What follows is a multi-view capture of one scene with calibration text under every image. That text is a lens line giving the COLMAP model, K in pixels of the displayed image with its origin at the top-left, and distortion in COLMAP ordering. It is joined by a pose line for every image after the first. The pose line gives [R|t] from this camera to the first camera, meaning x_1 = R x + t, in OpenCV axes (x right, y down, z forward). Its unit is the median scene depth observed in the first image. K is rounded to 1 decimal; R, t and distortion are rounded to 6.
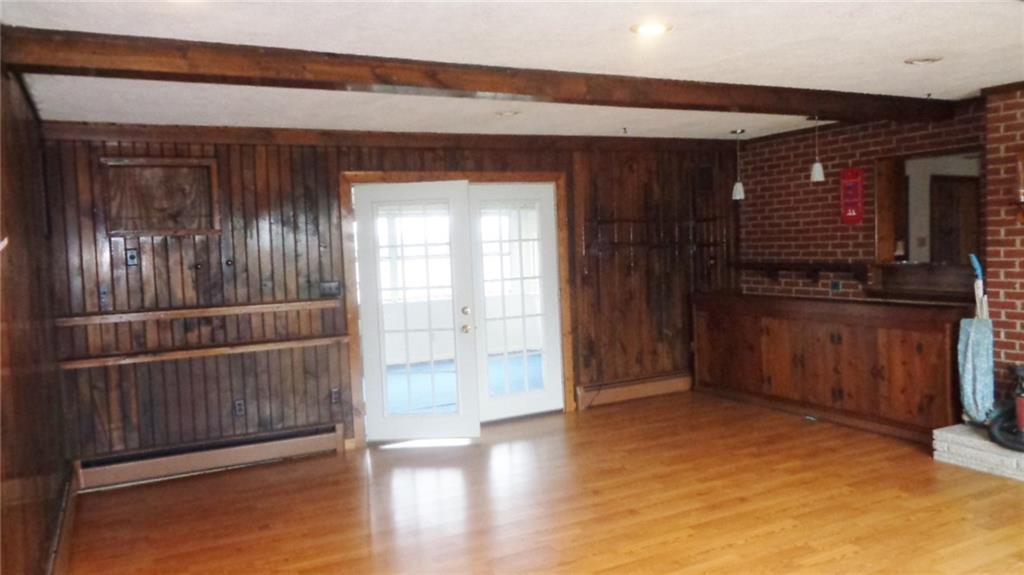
lens RADIAL K [[771.2, 0, 515.2], [0, 771.2, 273.4], [0, 0, 1]] dist [-0.005104, -0.000502]
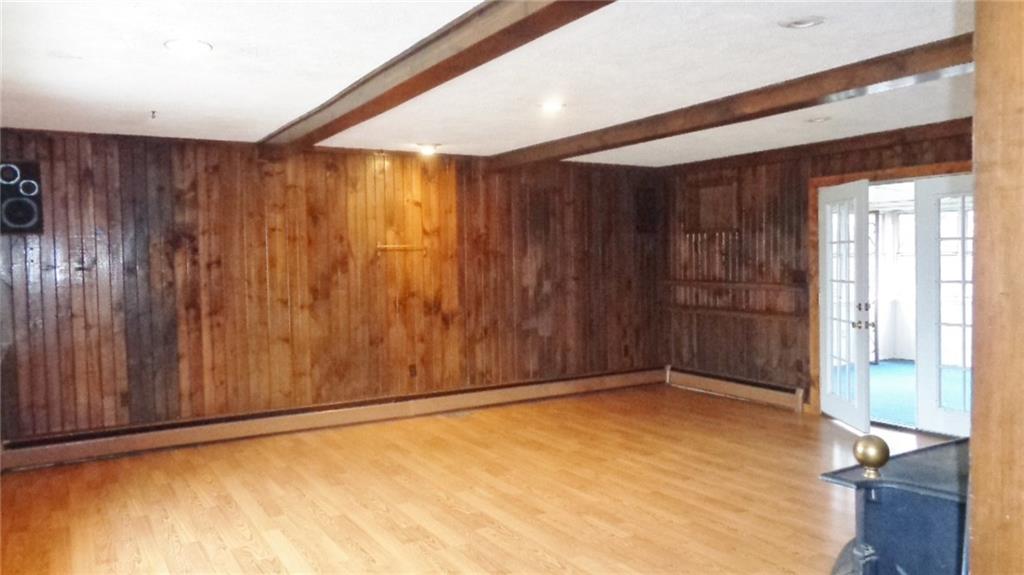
lens RADIAL K [[765.8, 0, 512.0], [0, 765.8, 287.5], [0, 0, 1]] dist [0.000497, 0.000823]
pose [[0.054720, 0.083929, -0.994968, 0.858290], [-0.019903, 0.996355, 0.082951, -0.049705], [0.998303, 0.015264, 0.056191, 0.443844]]
